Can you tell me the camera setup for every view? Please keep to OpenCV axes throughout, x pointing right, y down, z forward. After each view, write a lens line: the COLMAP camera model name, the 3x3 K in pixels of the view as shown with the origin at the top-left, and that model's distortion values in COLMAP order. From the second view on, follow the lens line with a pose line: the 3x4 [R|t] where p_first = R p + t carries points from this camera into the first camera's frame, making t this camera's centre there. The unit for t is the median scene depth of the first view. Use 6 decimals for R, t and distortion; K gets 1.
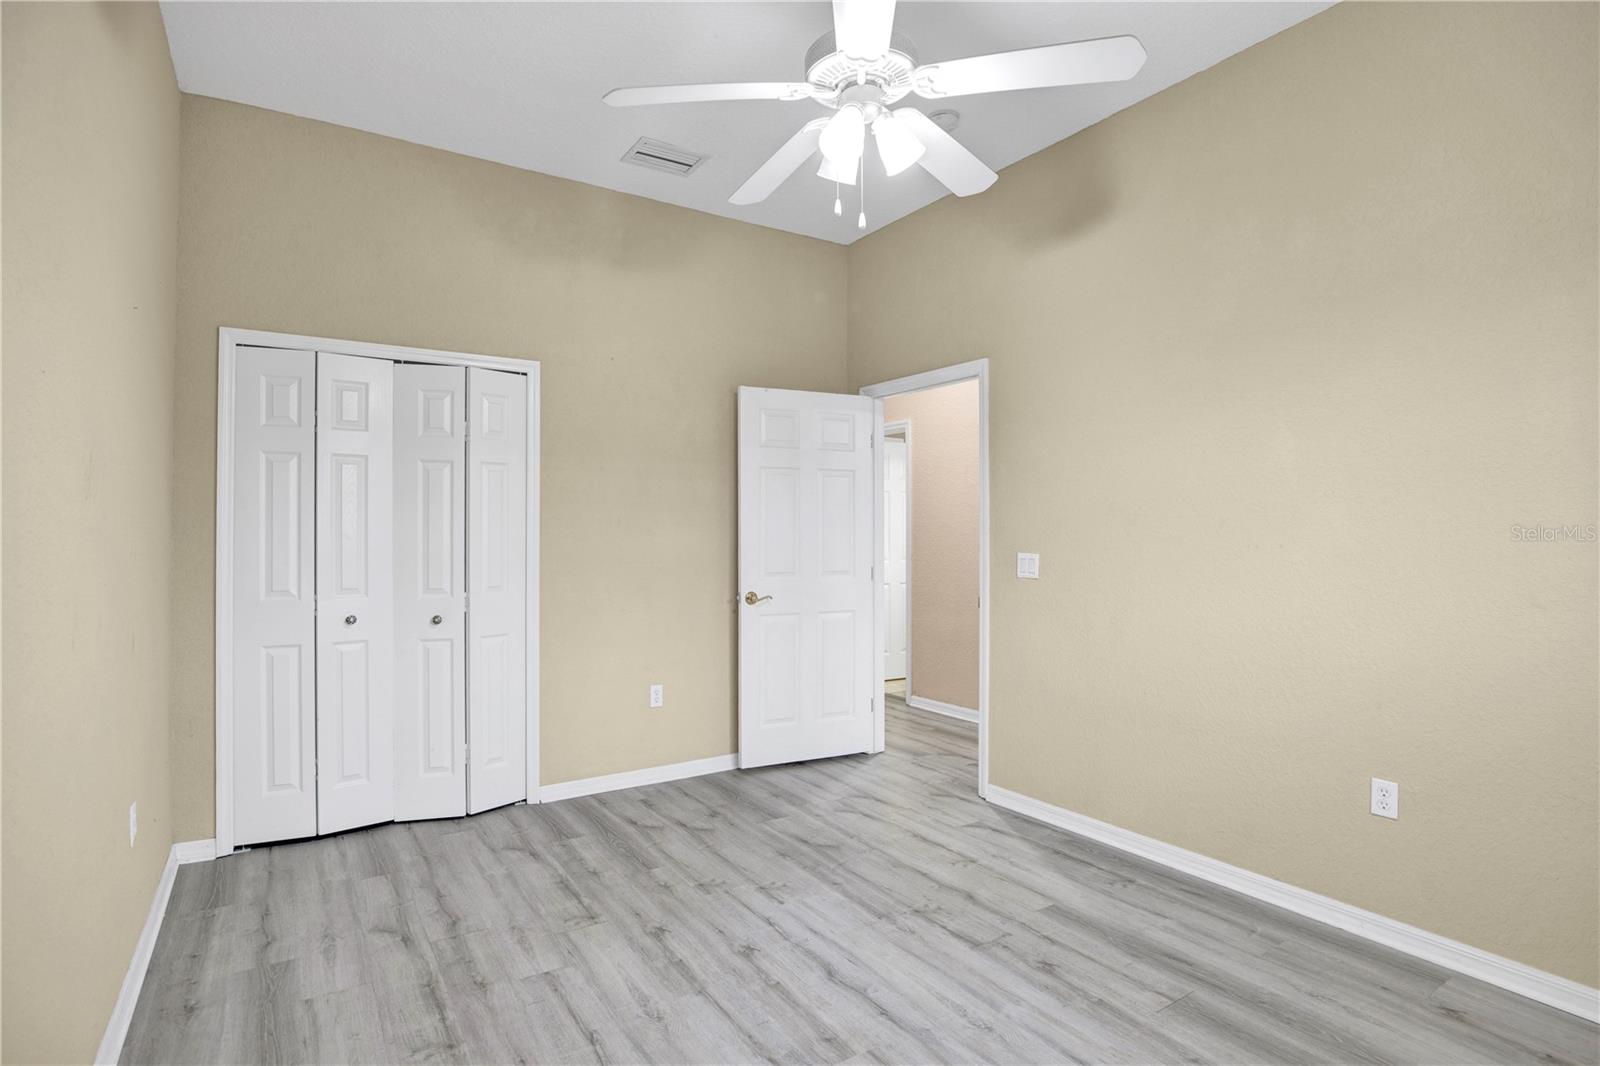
lens RADIAL K [[762.7, 0, 794.9], [0, 762.7, 544.5], [0, 0, 1]] dist [-0.045888, 0.015664]
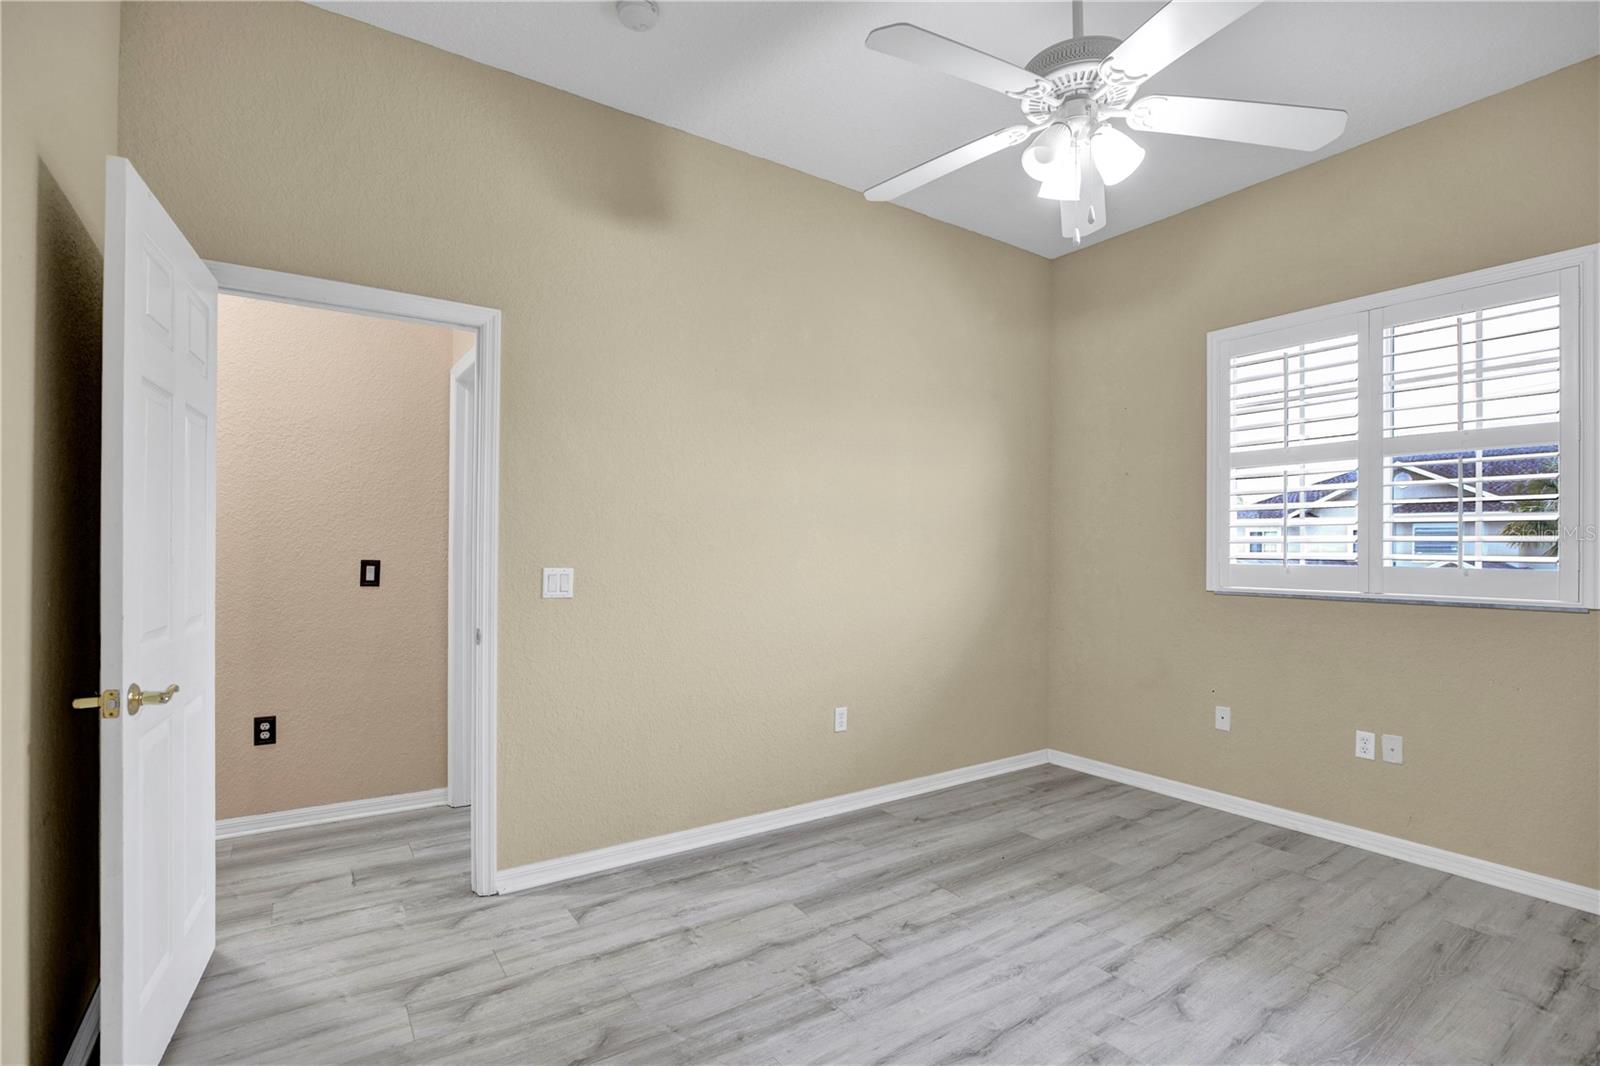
lens RADIAL K [[726.9, 0, 766.1], [0, 726.9, 544.4], [0, 0, 1]] dist [-0.020366, 0.000916]
pose [[0.027646, 0.004499, 0.999608, -0.654045], [0.000125, 0.999990, -0.004505, -0.015168], [-0.999618, 0.000250, 0.027646, 0.998010]]
